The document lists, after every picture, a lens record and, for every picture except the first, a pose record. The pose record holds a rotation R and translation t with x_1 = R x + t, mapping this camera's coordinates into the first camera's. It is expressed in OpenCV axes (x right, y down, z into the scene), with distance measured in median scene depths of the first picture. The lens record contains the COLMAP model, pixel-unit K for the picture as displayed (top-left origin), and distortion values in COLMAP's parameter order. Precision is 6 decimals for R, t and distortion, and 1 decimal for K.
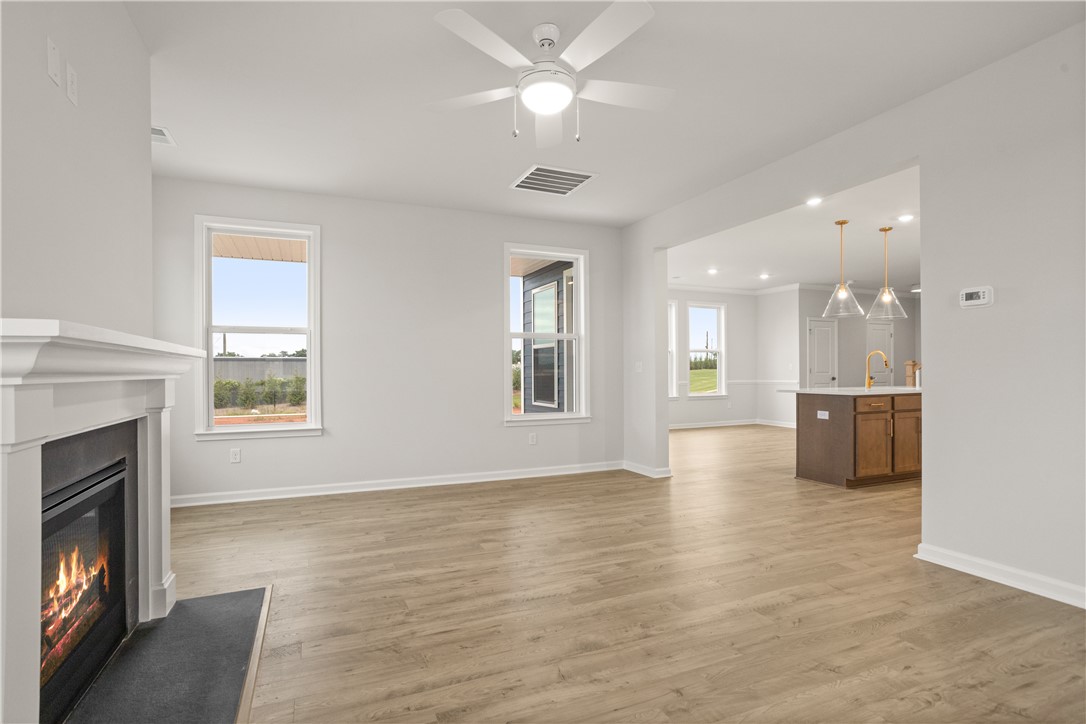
lens RADIAL K [[524.9, 0, 532.4], [0, 524.9, 361.9], [0, 0, 1]] dist [-0.040287, 0.028200]
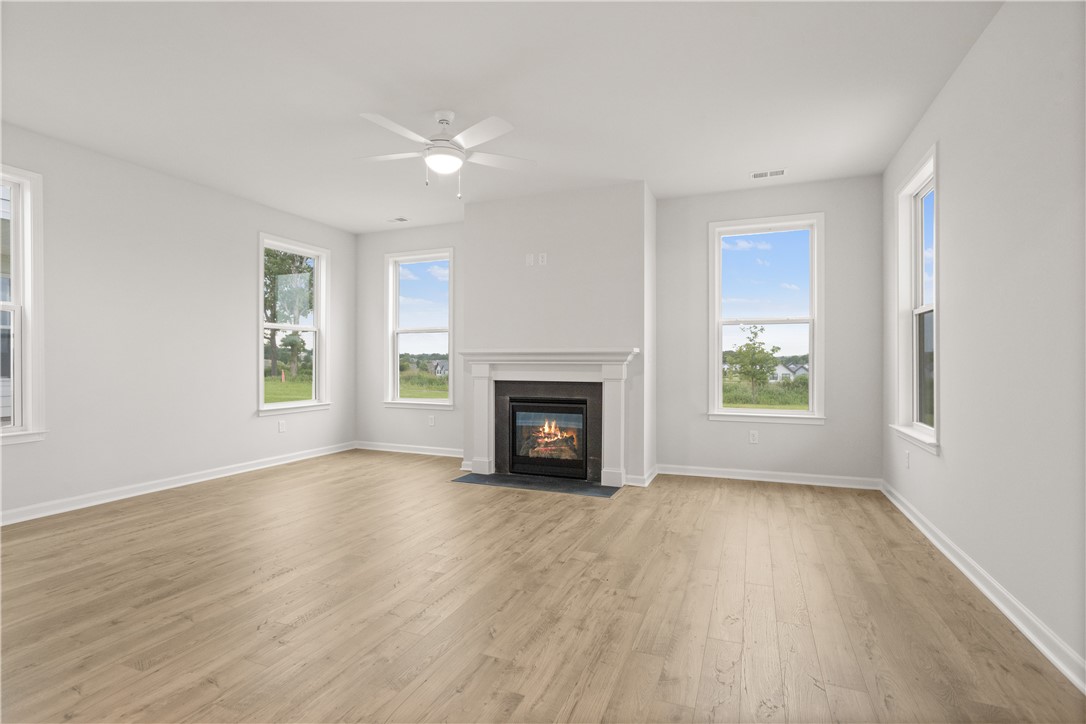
lens RADIAL K [[524.9, 0, 532.4], [0, 524.9, 361.9], [0, 0, 1]] dist [-0.040287, 0.028200]
pose [[-0.715000, 0.007592, -0.699083, 0.726182], [0.018182, 0.999805, -0.007737, 0.030608], [0.698888, -0.018243, -0.714998, 1.889061]]
